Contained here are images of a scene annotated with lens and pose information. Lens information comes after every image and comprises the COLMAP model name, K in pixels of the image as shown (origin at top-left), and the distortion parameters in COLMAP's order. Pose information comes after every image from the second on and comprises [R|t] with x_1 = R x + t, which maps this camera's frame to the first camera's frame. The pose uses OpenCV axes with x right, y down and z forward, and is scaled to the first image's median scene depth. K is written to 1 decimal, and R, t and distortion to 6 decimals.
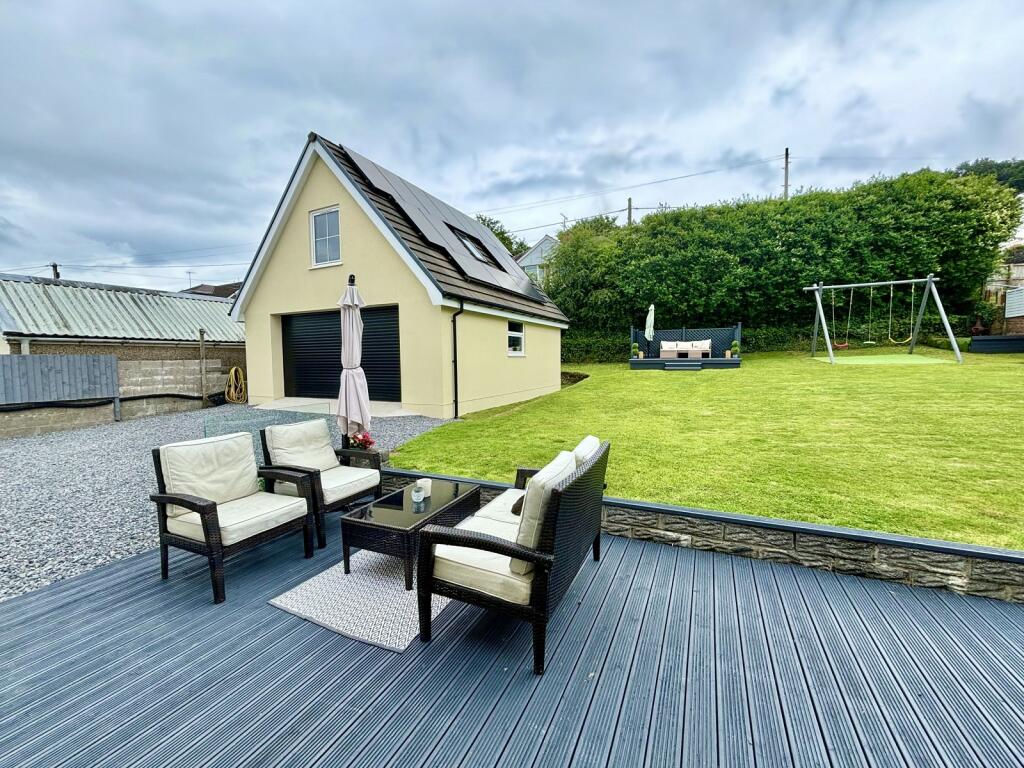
lens RADIAL K [[413.5, 0, 510.4], [0, 413.5, 381.5], [0, 0, 1]] dist [0.000611, 0.000146]
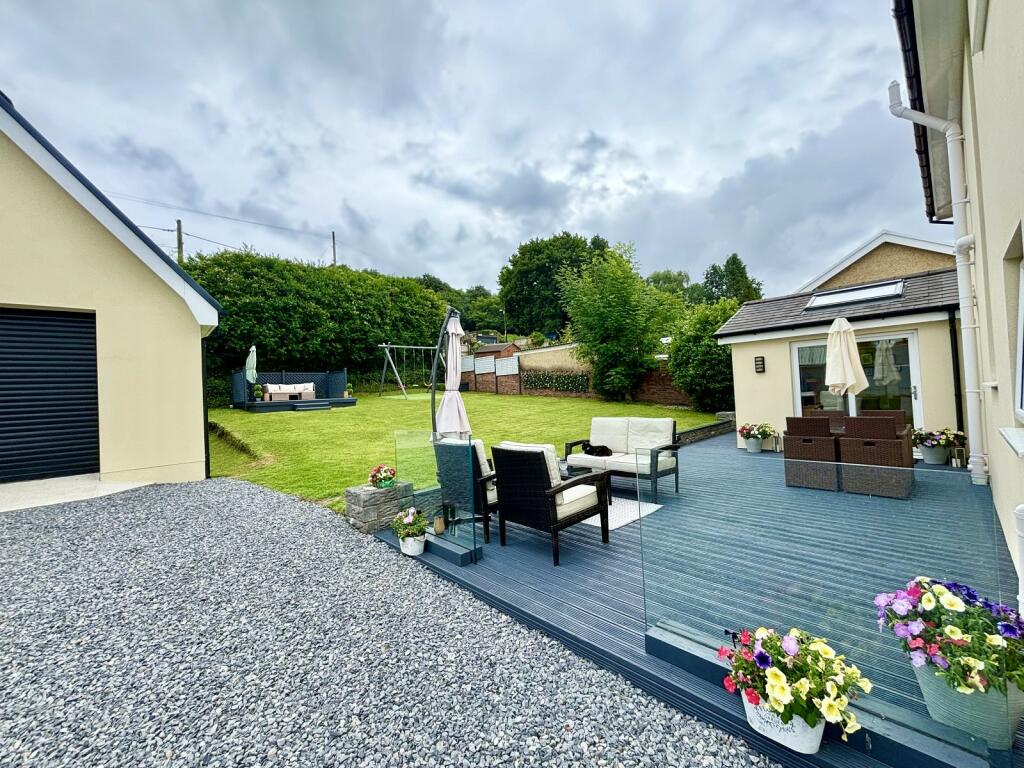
lens RADIAL K [[409.1, 0, 512.0], [0, 409.1, 384.0], [0, 0, 1]] dist [0.000143, 0.000040]
pose [[0.372115, 0.009822, 0.928135, -0.327185], [0.095527, 0.994229, -0.048821, 0.005816], [-0.923258, 0.106829, 0.369029, 0.111019]]
